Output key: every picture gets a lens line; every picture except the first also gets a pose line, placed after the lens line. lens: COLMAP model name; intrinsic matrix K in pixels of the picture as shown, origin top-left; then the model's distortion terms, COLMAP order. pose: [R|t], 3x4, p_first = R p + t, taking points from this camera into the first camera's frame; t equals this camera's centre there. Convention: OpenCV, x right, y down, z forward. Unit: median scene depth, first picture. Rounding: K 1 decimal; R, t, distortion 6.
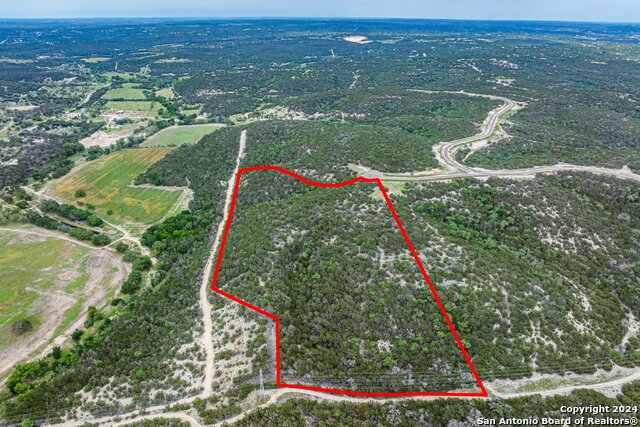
lens RADIAL K [[452.9, 0, 320.0], [0, 452.9, 213.5], [0, 0, 1]] dist [-0.008122, -0.008395]
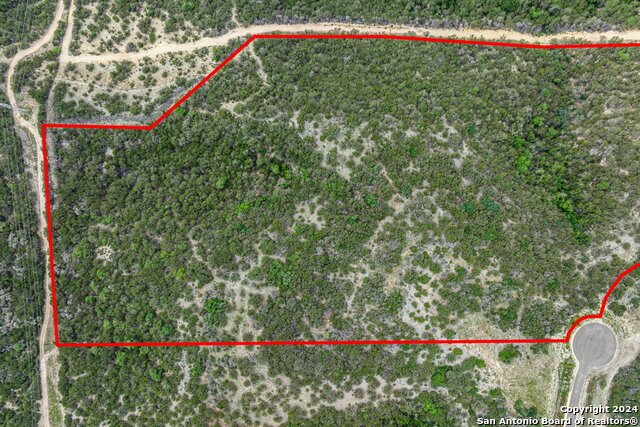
lens RADIAL K [[452.9, 0, 320.0], [0, 452.9, 213.5], [0, 0, 1]] dist [-0.008122, -0.008395]
pose [[-0.096583, 0.995239, -0.013104, 0.037186], [-0.383801, -0.025093, 0.923075, -0.629977], [0.918351, 0.094183, 0.384397, 1.004499]]
